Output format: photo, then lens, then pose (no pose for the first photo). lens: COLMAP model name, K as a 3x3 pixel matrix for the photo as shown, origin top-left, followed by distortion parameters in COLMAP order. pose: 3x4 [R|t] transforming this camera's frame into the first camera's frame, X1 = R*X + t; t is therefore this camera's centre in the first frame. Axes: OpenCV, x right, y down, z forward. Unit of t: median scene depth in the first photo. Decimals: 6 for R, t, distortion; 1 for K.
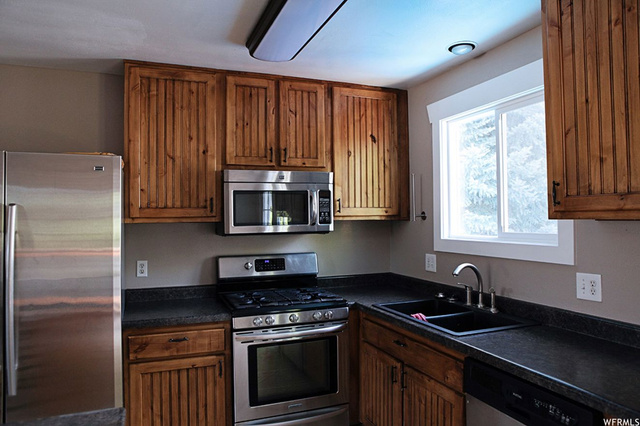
lens RADIAL K [[438.1, 0, 320.0], [0, 438.1, 213.0], [0, 0, 1]] dist [-0.105804, 0.069494]
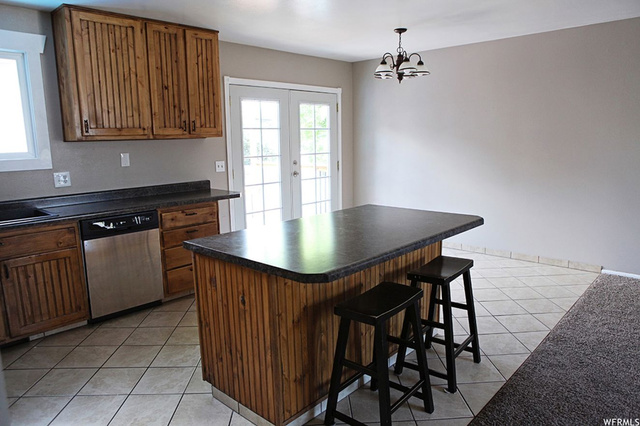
lens RADIAL K [[438.1, 0, 320.0], [0, 438.1, 213.0], [0, 0, 1]] dist [-0.105804, 0.069494]
pose [[-0.435049, -0.139350, 0.889558, -0.990139], [0.008848, 0.987242, 0.158980, 0.025727], [-0.900363, 0.077035, -0.428265, 0.539424]]
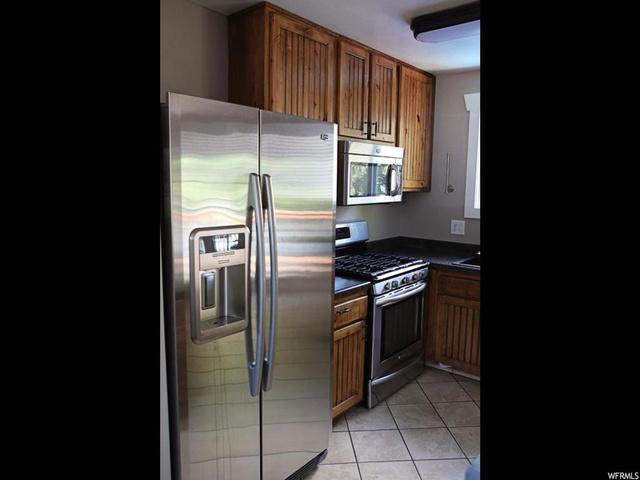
lens RADIAL K [[436.3, 0, 320.0], [0, 436.3, 240.0], [0, 0, 1]] dist [-0.058355, -0.000004]
pose [[0.880551, -0.043184, 0.471980, -0.717638], [-0.025812, 0.989993, 0.138737, -0.010692], [-0.473248, -0.134348, 0.870625, 0.125975]]
